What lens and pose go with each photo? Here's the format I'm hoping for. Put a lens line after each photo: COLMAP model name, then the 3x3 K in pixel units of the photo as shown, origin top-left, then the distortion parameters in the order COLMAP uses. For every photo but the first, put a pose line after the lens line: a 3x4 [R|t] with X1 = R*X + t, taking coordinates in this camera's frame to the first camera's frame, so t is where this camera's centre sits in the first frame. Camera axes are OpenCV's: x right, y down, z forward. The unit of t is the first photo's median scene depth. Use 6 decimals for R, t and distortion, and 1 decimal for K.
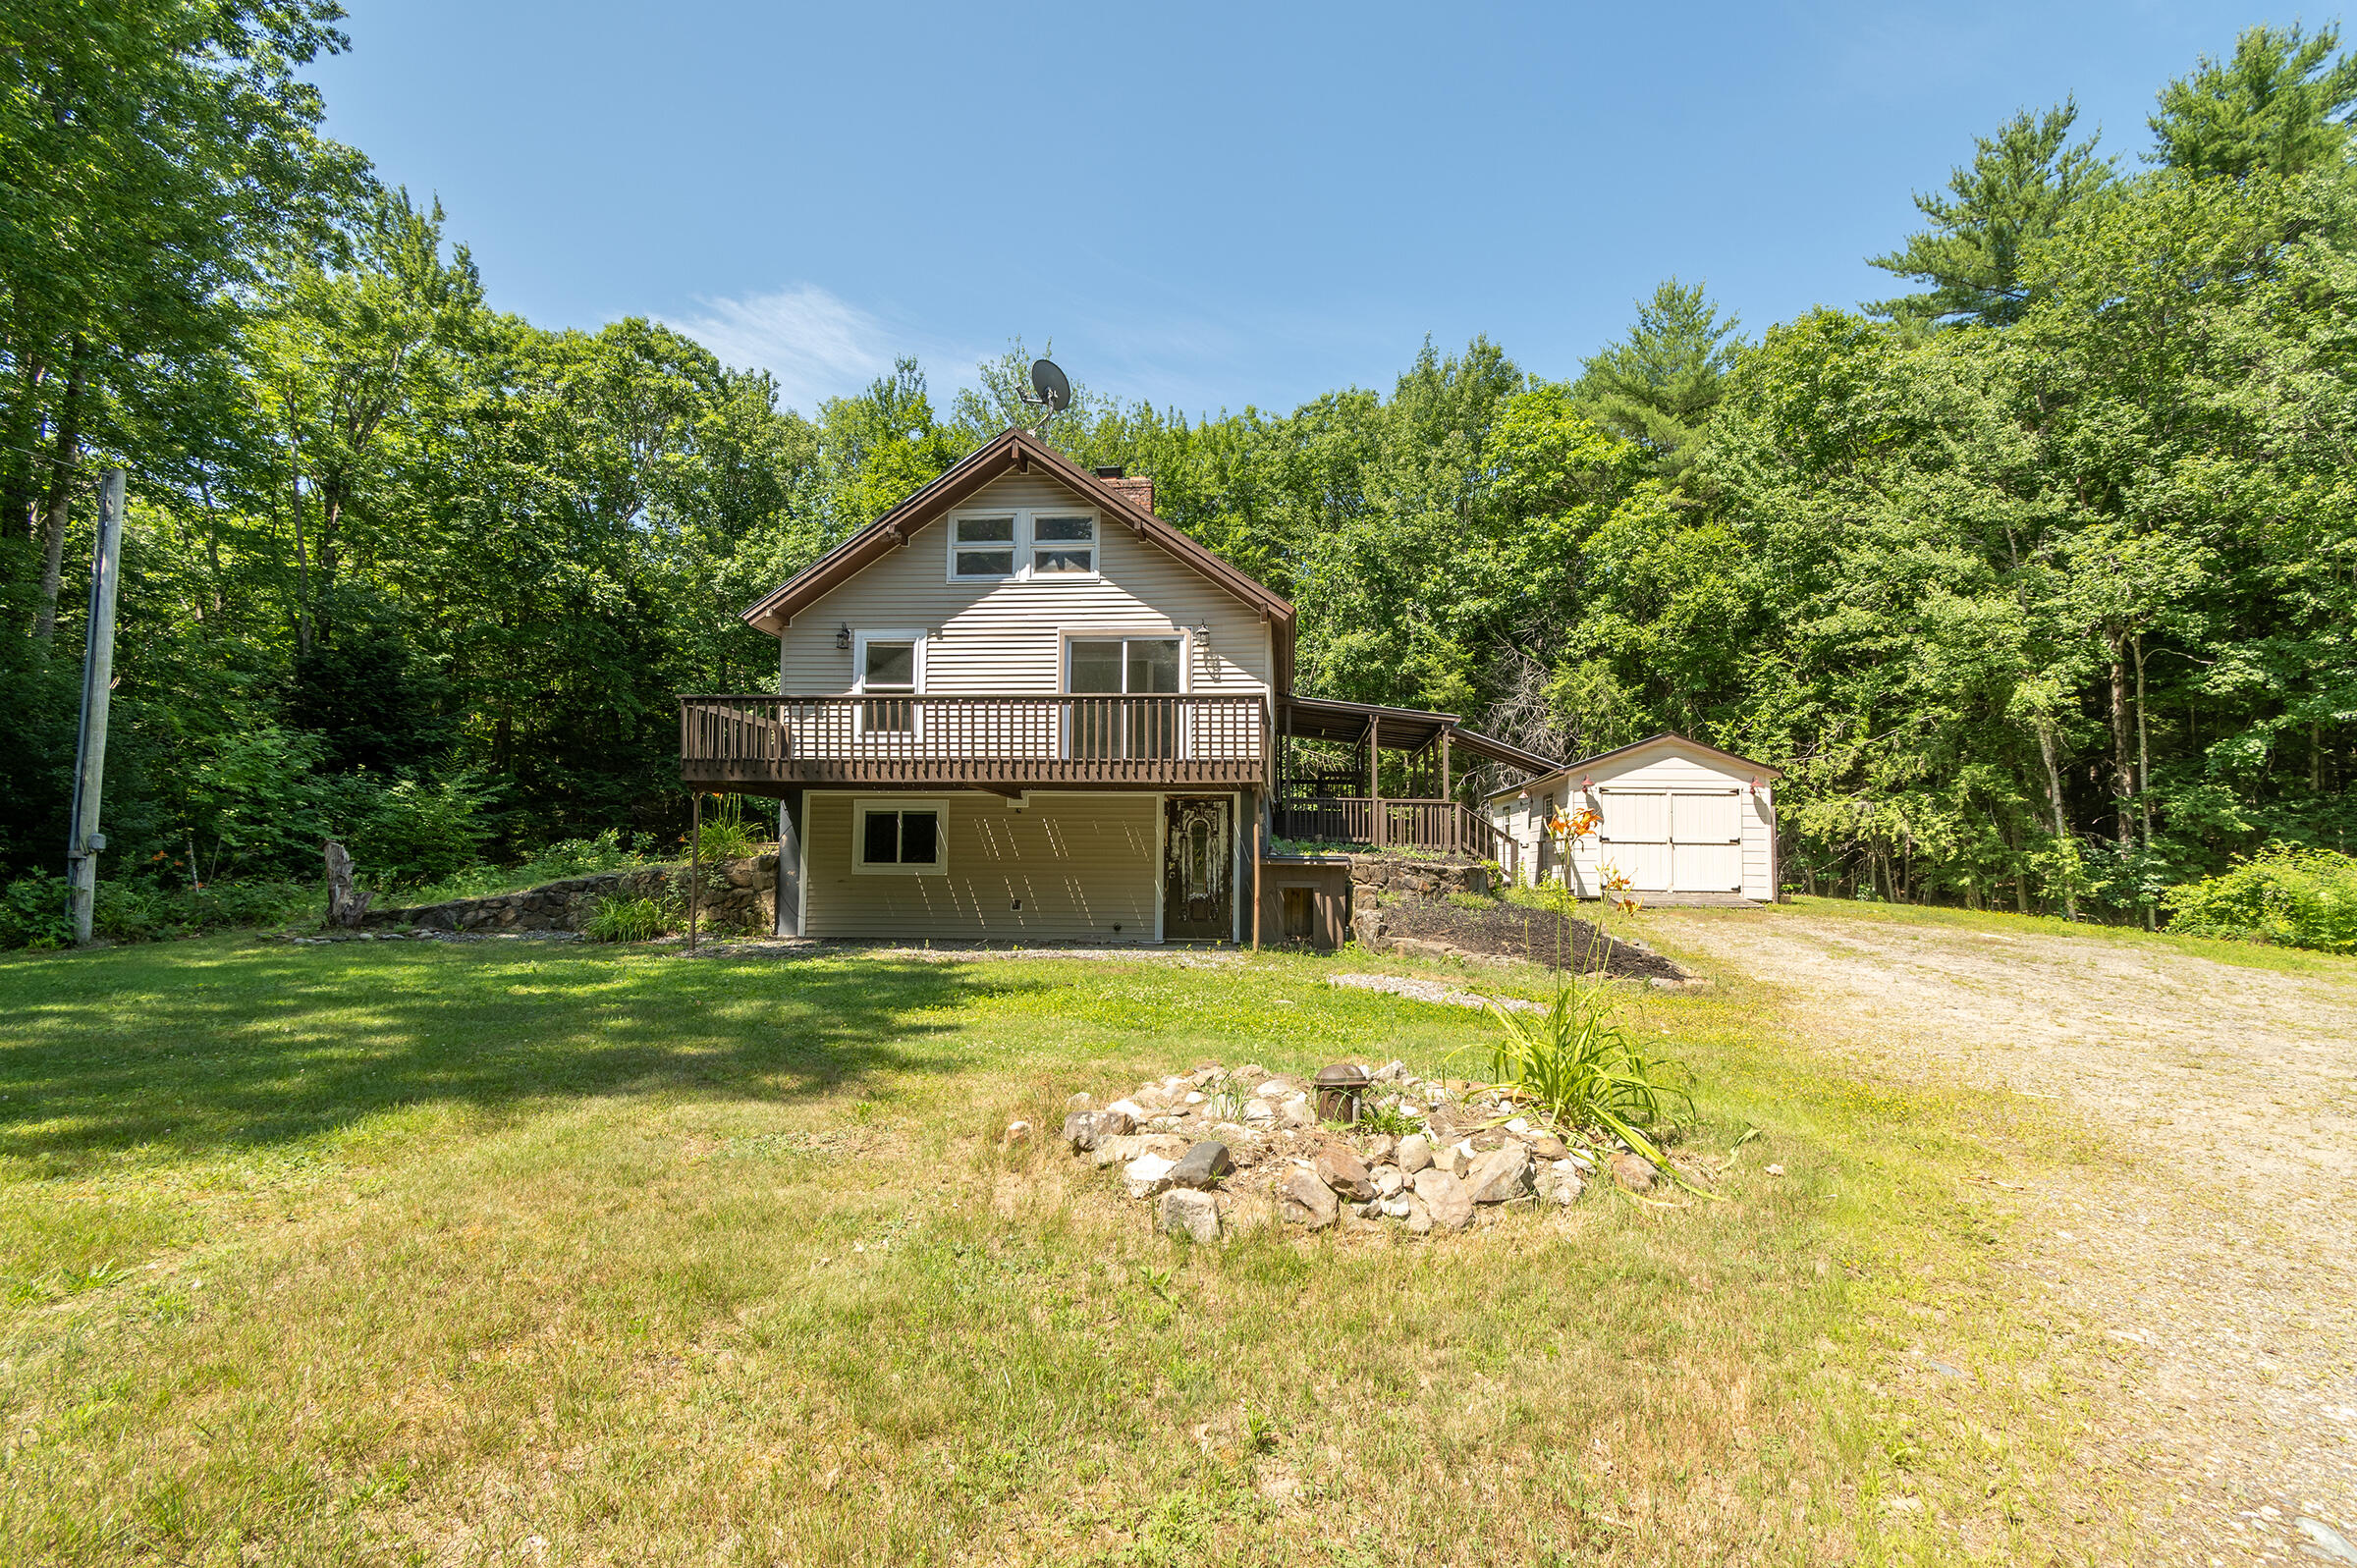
lens RADIAL K [[1108.2, 0, 1205.5], [0, 1108.2, 808.8], [0, 0, 1]] dist [0.012139, -0.007996]
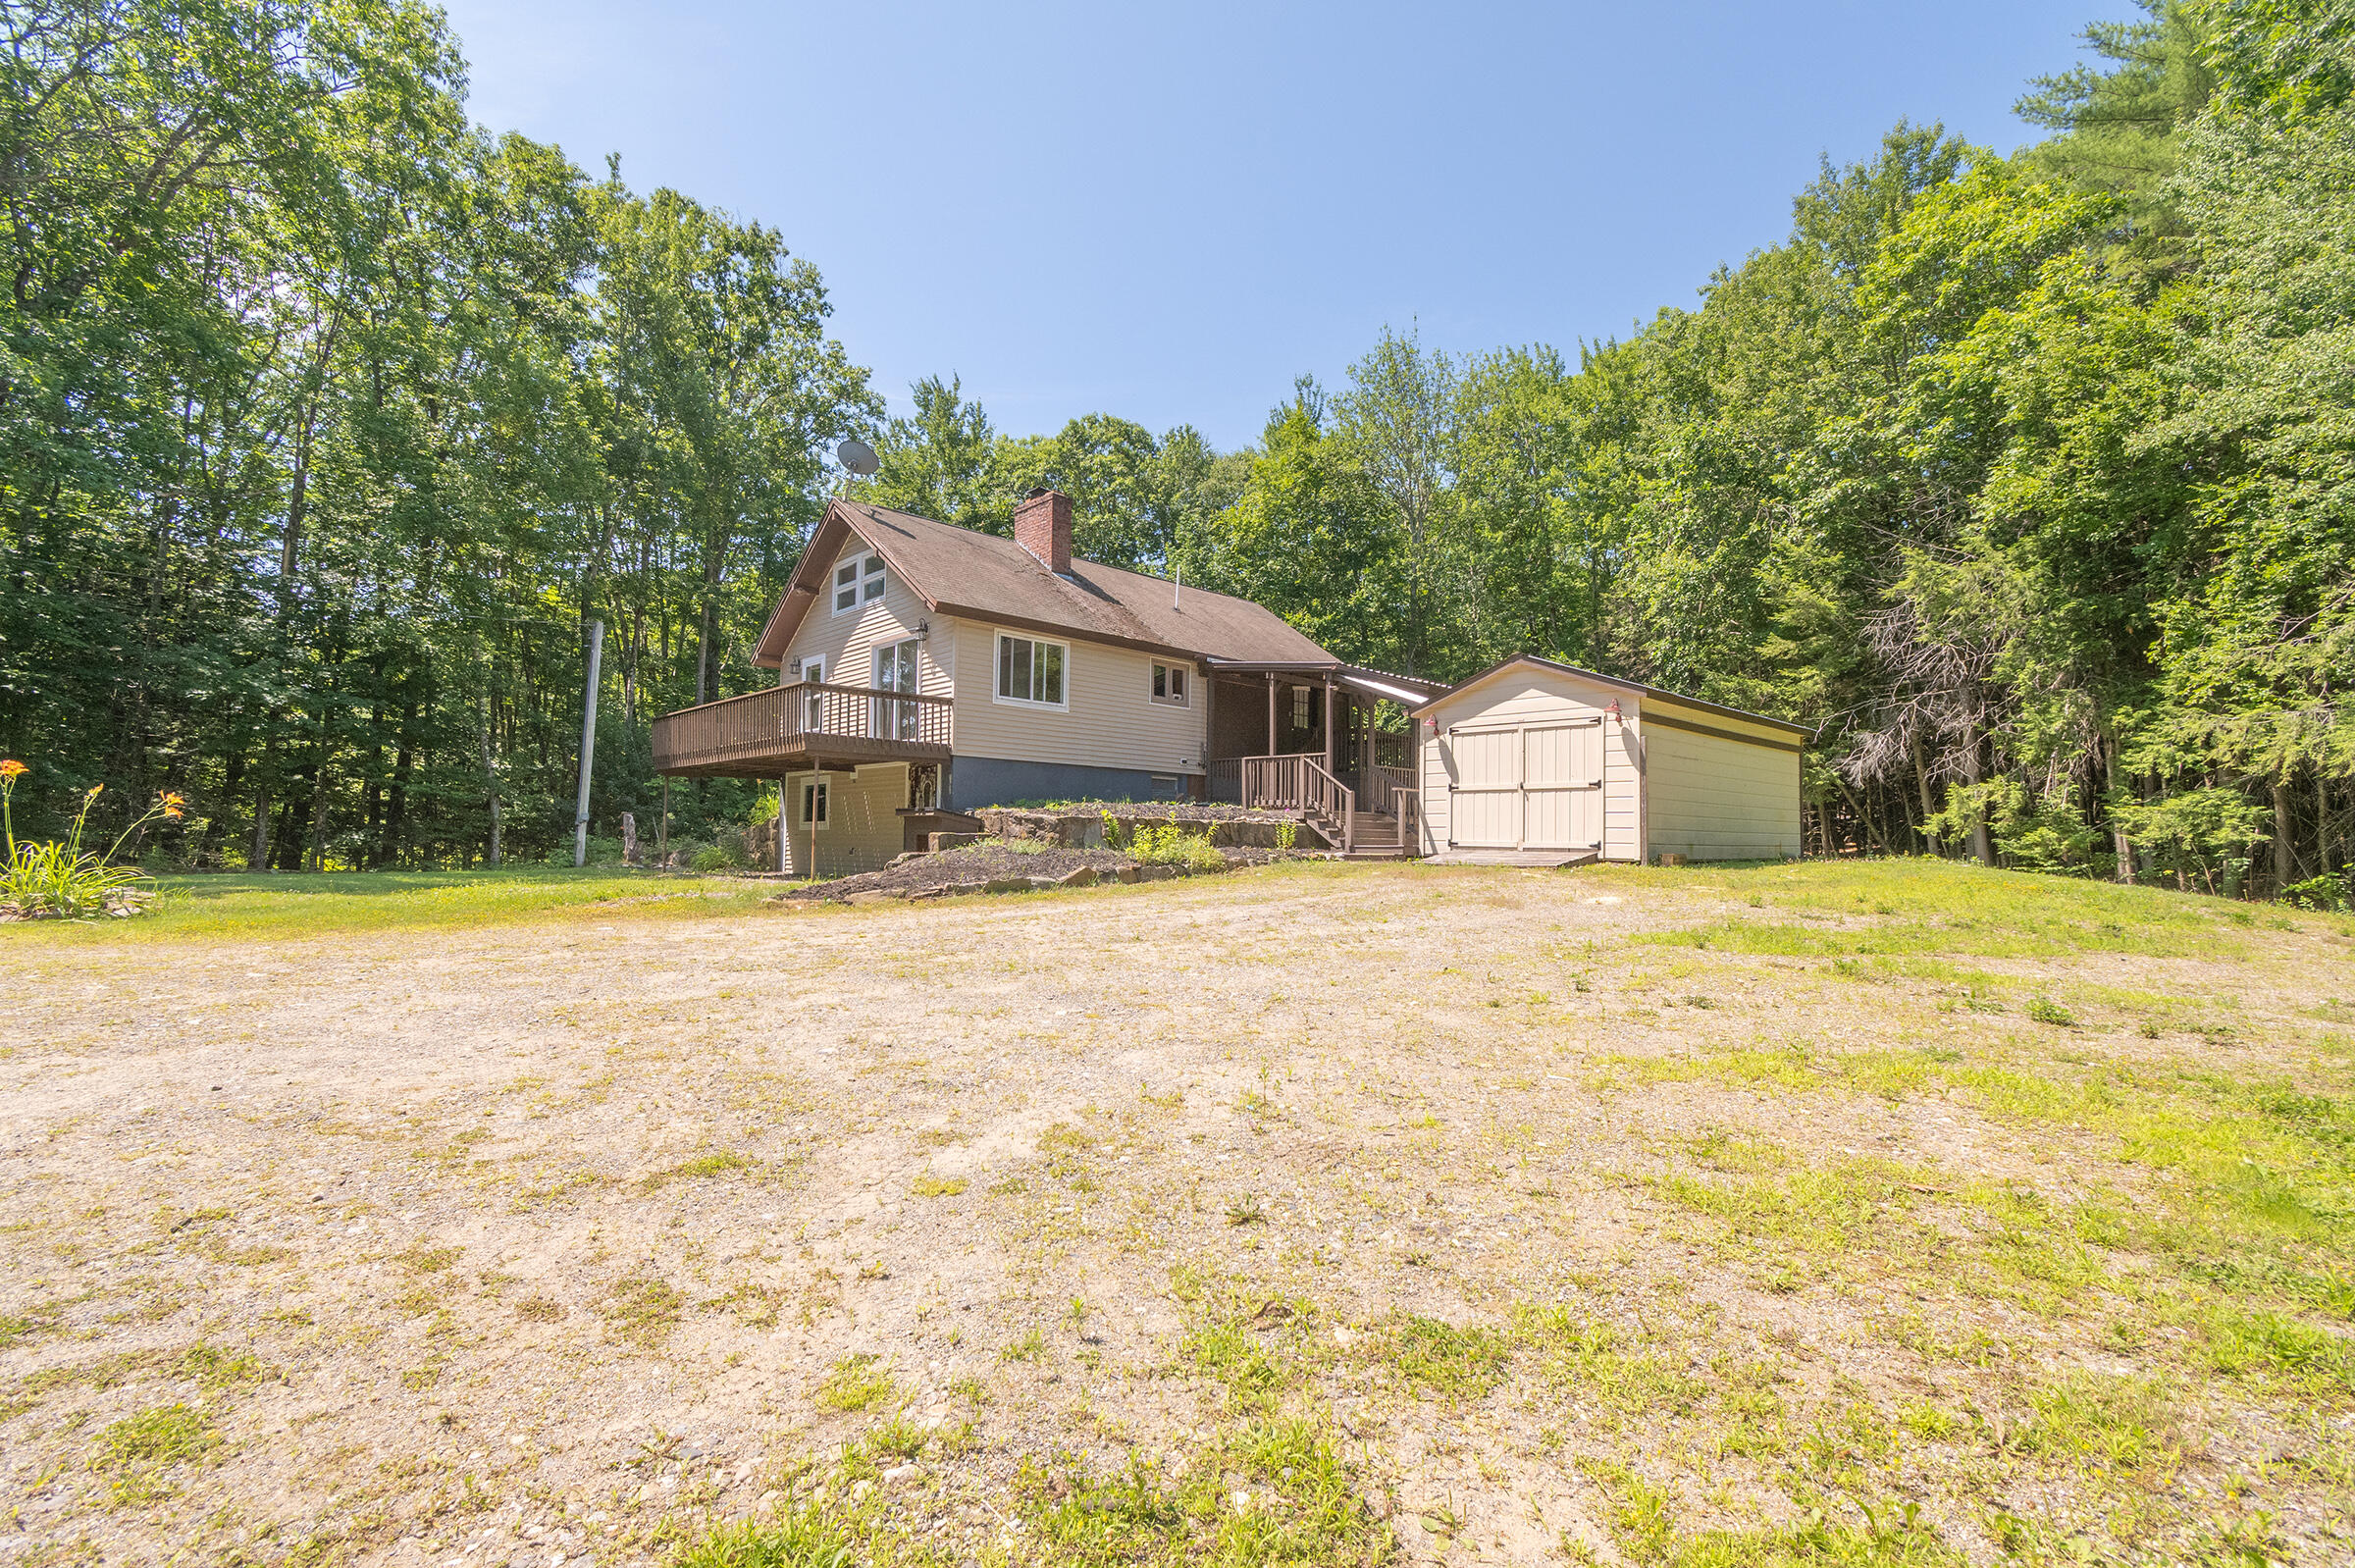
lens RADIAL K [[1107.4, 0, 1204.5], [0, 1107.4, 808.8], [0, 0, 1]] dist [0.012139, -0.007996]
pose [[0.723603, -0.022355, -0.689854, 0.504017], [0.033239, 0.999444, 0.002478, 0.021740], [0.689415, -0.024722, 0.723944, 0.151874]]
